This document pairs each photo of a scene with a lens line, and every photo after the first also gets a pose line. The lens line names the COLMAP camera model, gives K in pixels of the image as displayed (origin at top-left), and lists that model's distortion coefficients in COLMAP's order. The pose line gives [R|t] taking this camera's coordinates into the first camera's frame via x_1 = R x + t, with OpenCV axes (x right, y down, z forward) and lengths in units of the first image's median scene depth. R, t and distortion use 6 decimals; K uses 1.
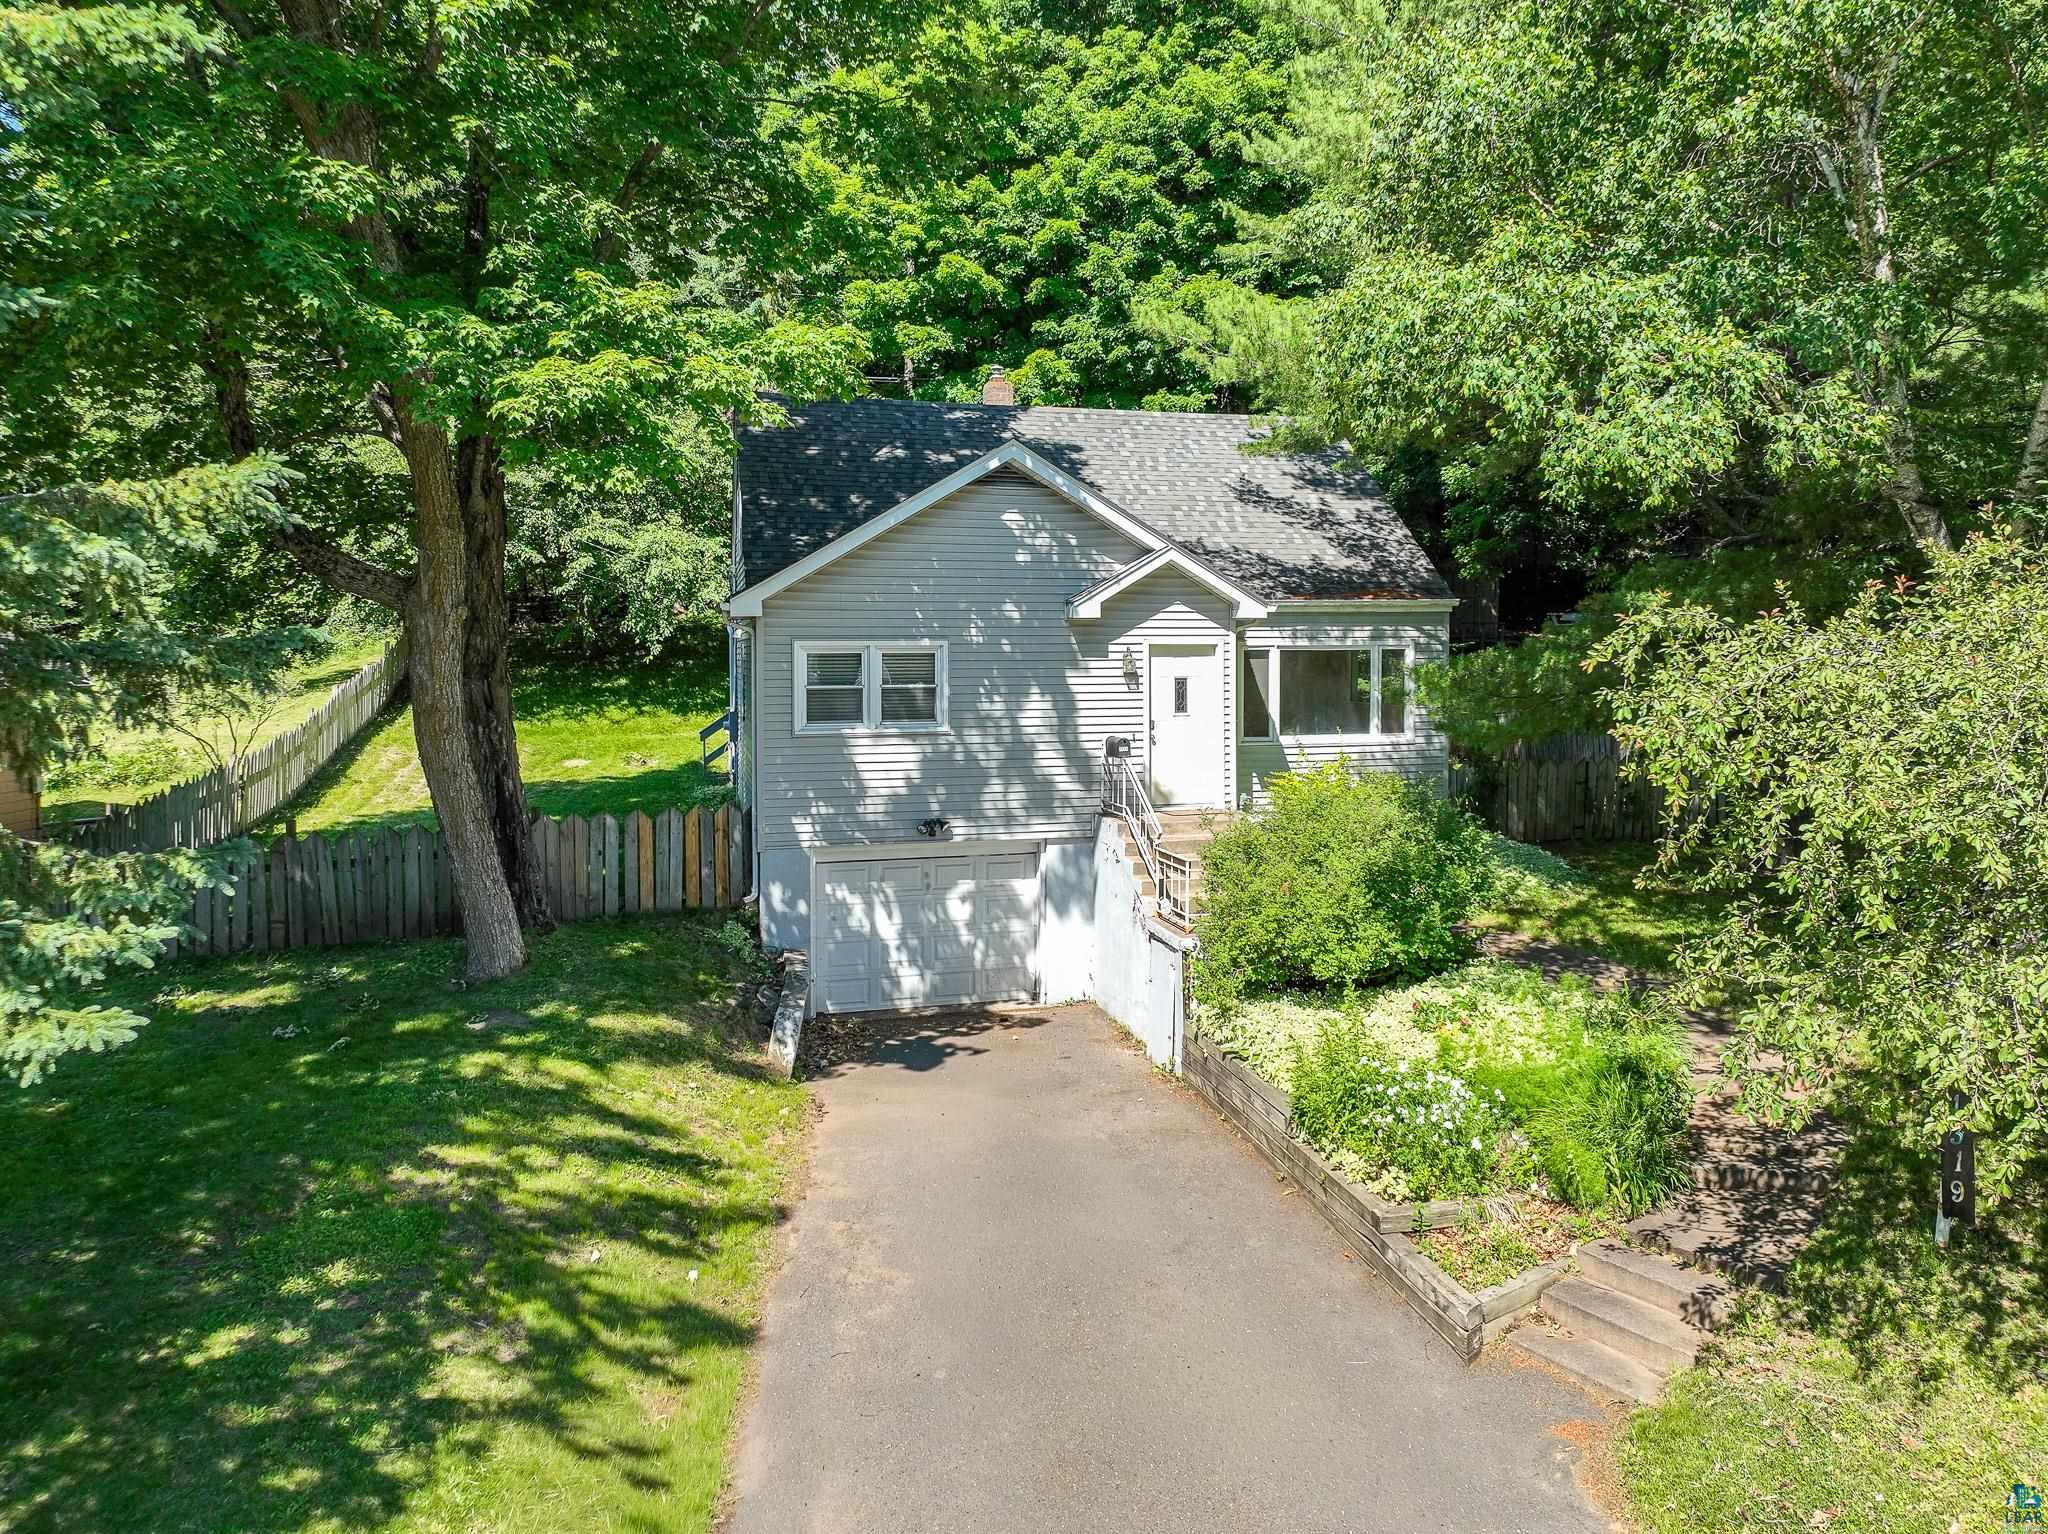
lens RADIAL K [[1514.2, 0, 1129.3], [0, 1514.2, 696.8], [0, 0, 1]] dist [0.005913, 0.001235]
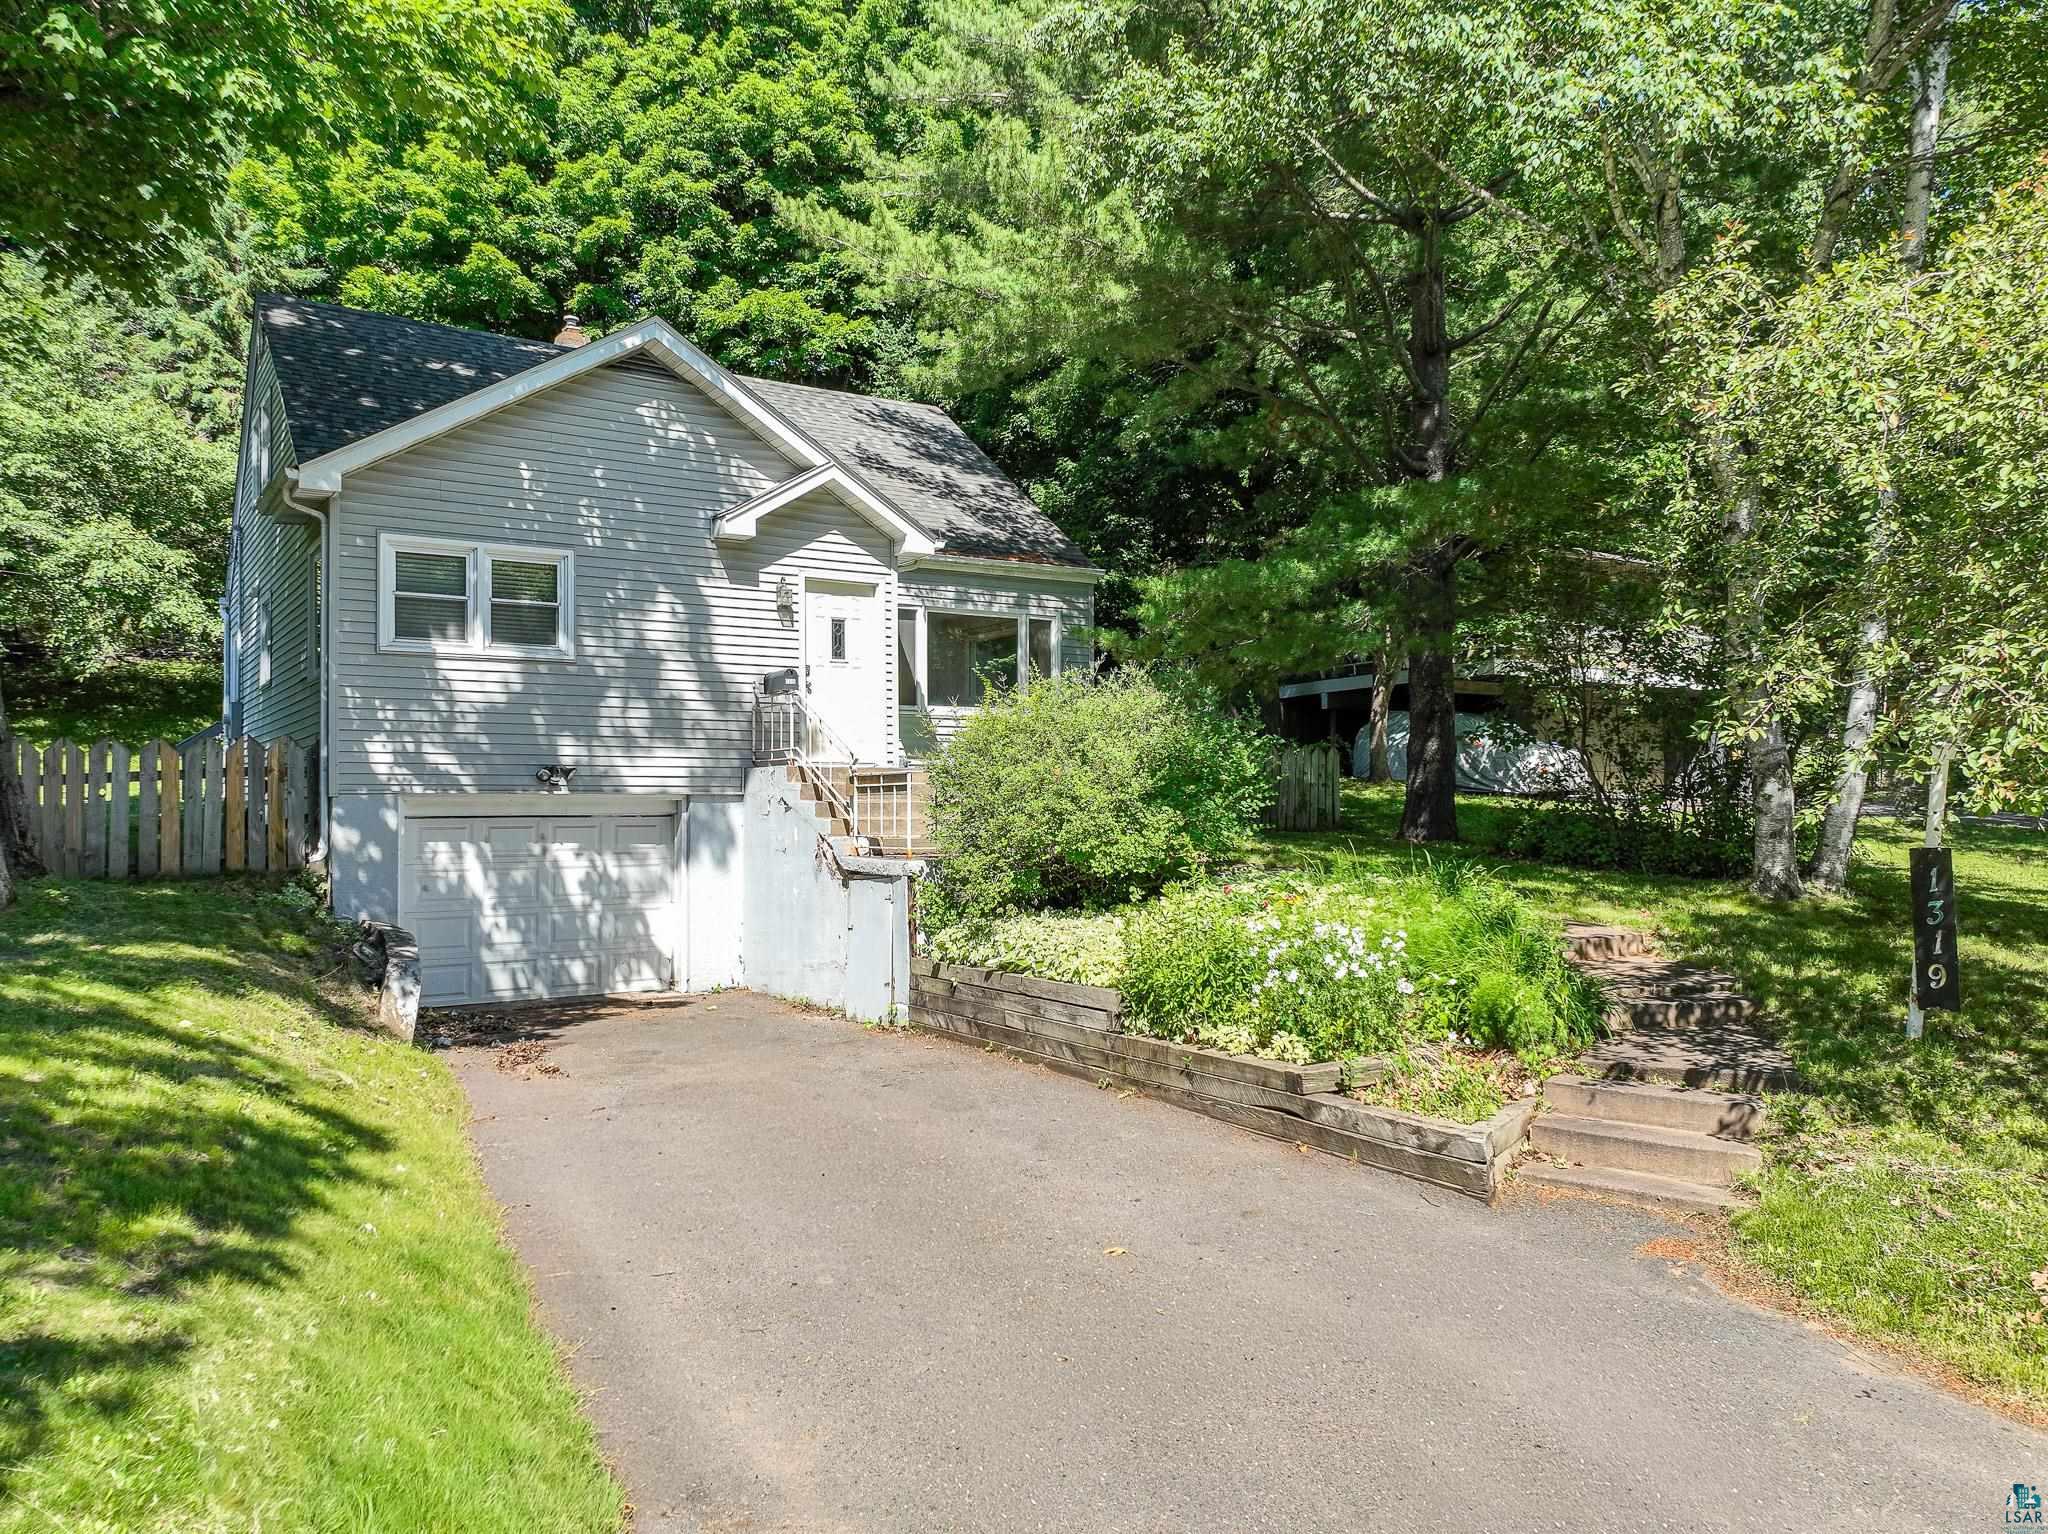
lens RADIAL K [[1459.8, 0, 1024.0], [0, 1459.8, 767.0], [0, 0, 1]] dist [-0.006752, 0.019689]
pose [[0.954563, -0.000173, 0.298009, -0.103988], [0.016389, 0.998517, -0.051916, 0.107602], [-0.297558, 0.054441, 0.953150, 0.143734]]
